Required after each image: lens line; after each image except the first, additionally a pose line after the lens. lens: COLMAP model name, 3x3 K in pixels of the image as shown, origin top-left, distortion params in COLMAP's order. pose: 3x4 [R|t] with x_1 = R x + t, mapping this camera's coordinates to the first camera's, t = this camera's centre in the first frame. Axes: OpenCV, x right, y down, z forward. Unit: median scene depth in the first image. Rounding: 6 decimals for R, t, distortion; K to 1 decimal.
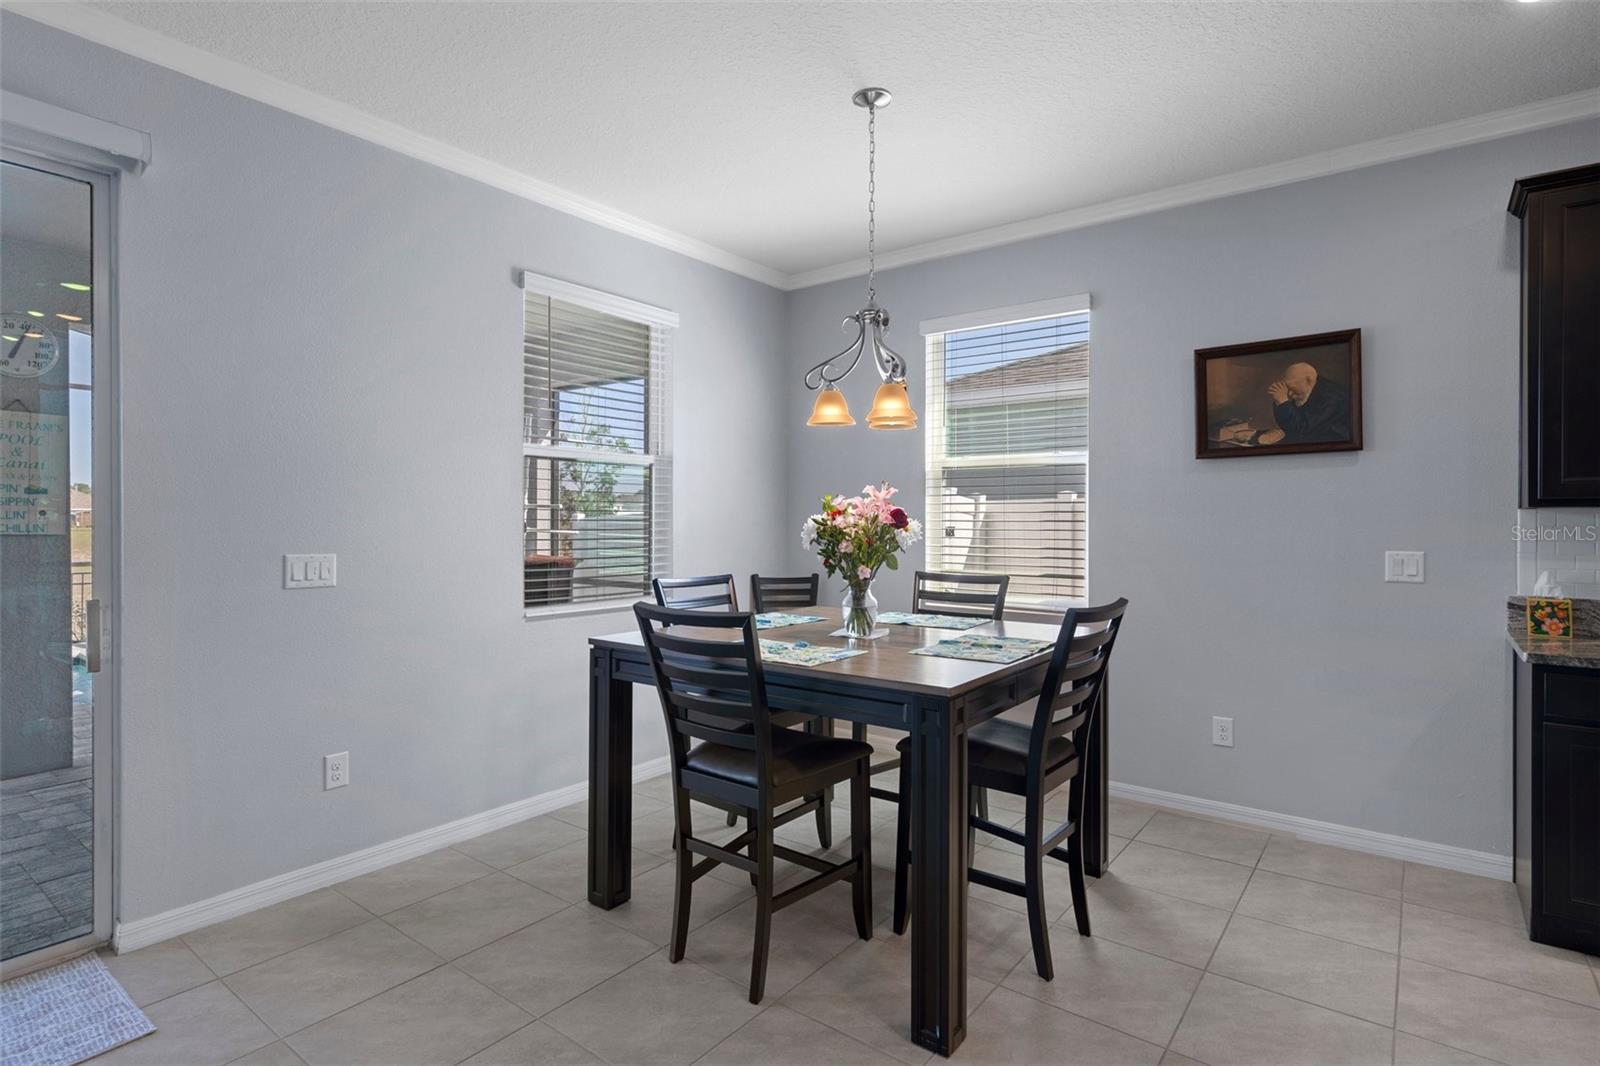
lens RADIAL K [[797.1, 0, 800.4], [0, 797.1, 522.7], [0, 0, 1]] dist [-0.006383, -0.000263]
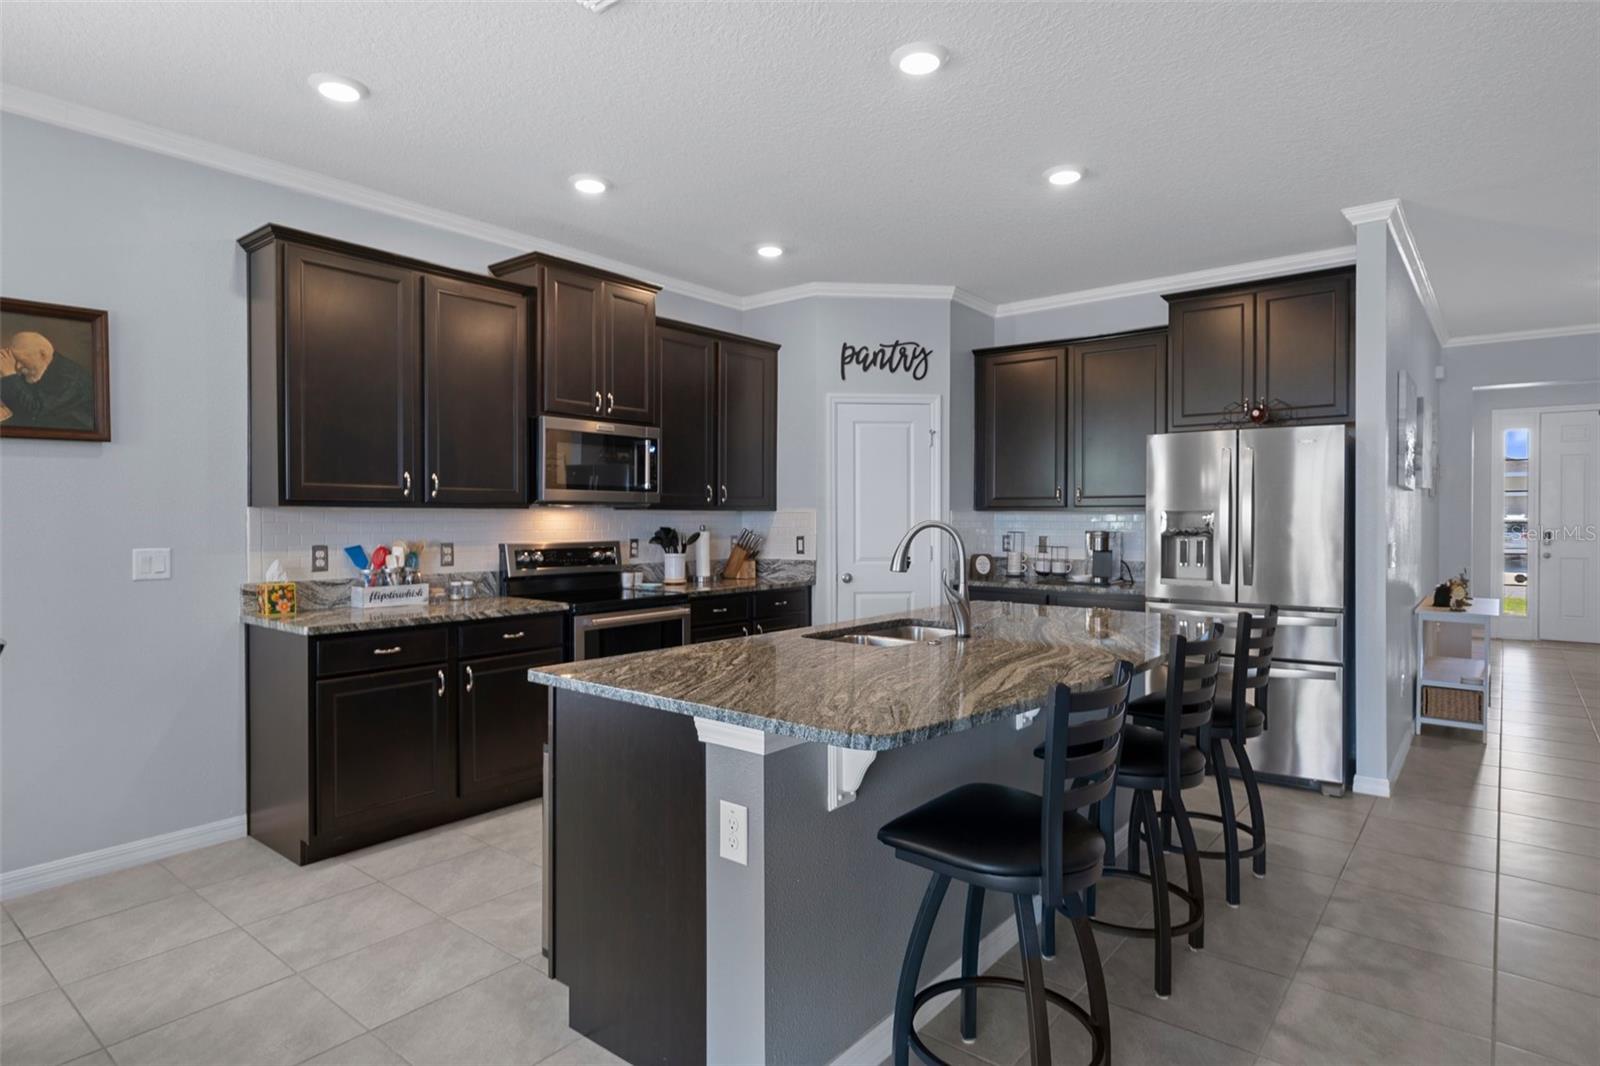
lens RADIAL K [[870.1, 0, 786.7], [0, 870.1, 522.3], [0, 0, 1]] dist [0.002358, 0.000667]
pose [[0.029612, -0.010486, 0.999506, -0.303175], [0.001144, 0.999945, 0.010456, -0.007112], [-0.999561, 0.000834, 0.029622, 0.179416]]
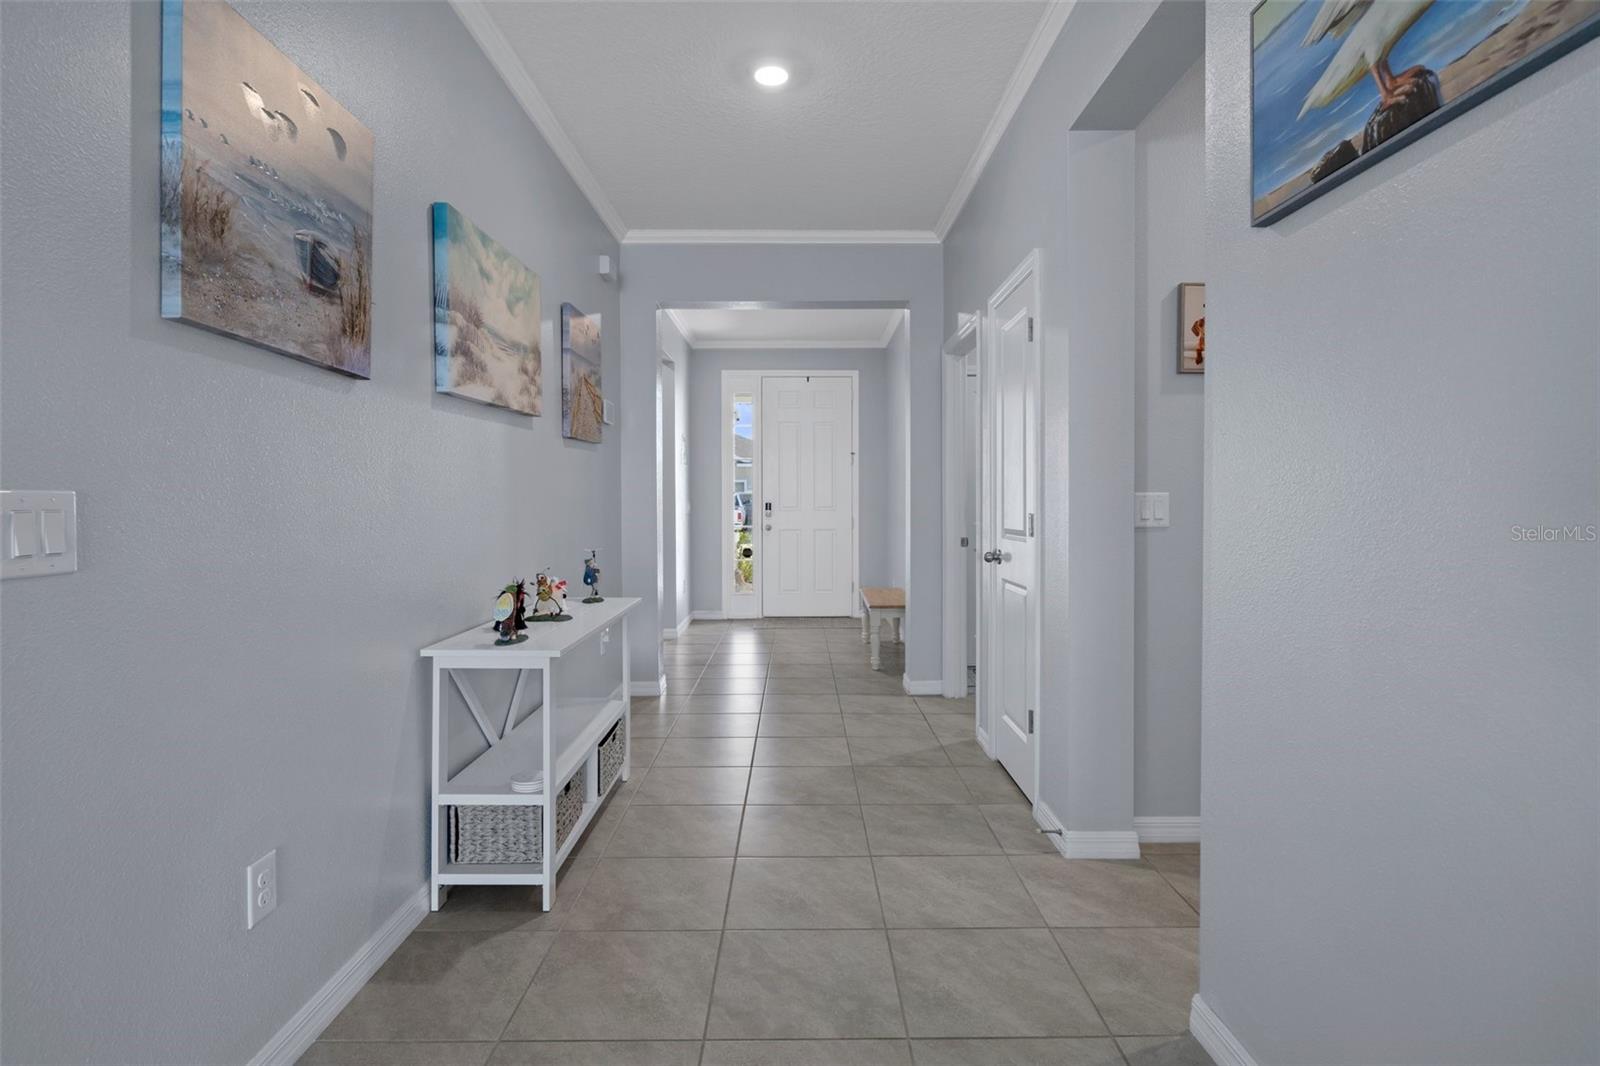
lens RADIAL K [[801.3, 0, 797.2], [0, 801.3, 509.4], [0, 0, 1]] dist [-0.000294, 0.000844]
pose [[-0.612342, -0.008712, 0.790545, 0.656874], [0.003119, 0.999905, 0.013435, 0.047913], [-0.790587, 0.010693, -0.612257, -0.832388]]
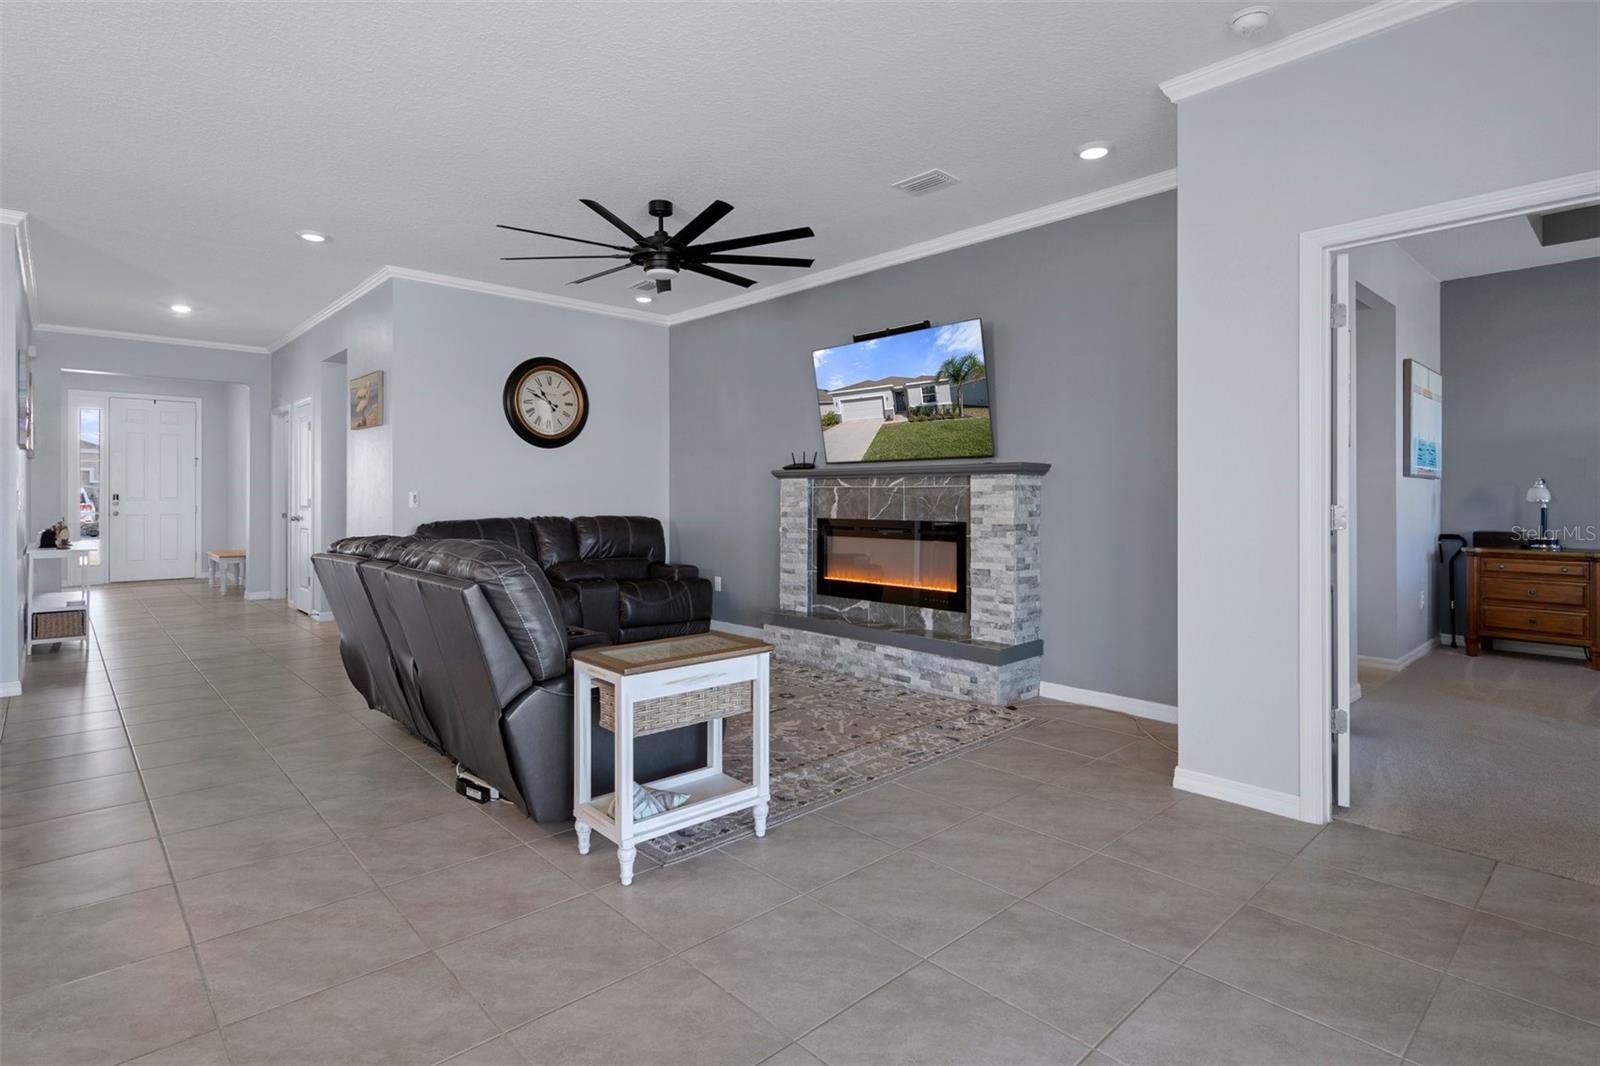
lens RADIAL K [[809.7, 0, 798.8], [0, 809.7, 496.7], [0, 0, 1]] dist [-0.001412, -0.000441]
pose [[-0.986467, -0.004602, 0.163895, -0.648320], [-0.003672, 0.999975, 0.005978, 0.040272], [-0.163918, 0.005296, -0.986460, 0.563337]]
